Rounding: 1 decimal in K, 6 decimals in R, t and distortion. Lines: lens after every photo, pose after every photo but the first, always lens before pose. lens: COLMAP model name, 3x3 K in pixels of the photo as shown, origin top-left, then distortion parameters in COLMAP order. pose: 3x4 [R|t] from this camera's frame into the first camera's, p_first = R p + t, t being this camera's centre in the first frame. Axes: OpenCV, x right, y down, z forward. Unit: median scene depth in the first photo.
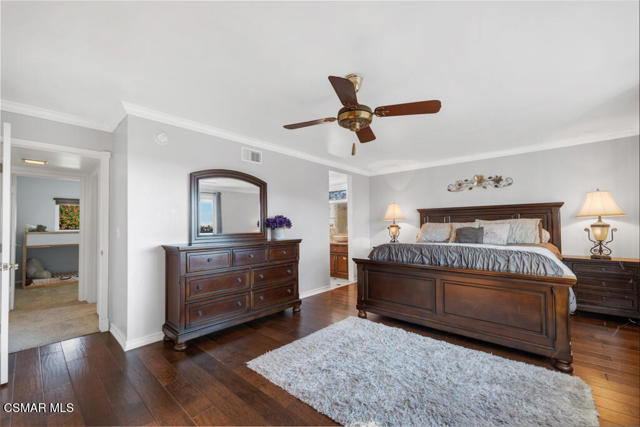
lens RADIAL K [[263.5, 0, 317.7], [0, 263.5, 220.0], [0, 0, 1]] dist [-0.001142, 0.000273]
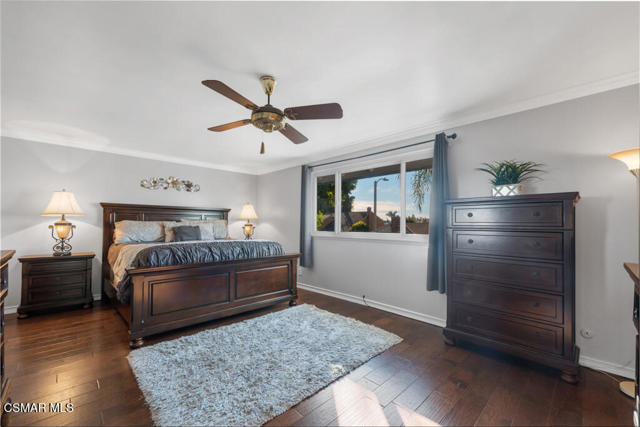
lens RADIAL K [[263.5, 0, 317.7], [0, 263.5, 220.0], [0, 0, 1]] dist [-0.001142, 0.000273]
pose [[0.055616, 0.023817, 0.998168, -0.623280], [-0.031587, 0.999257, -0.022083, 0.012635], [-0.997952, -0.030301, 0.056327, 0.524960]]
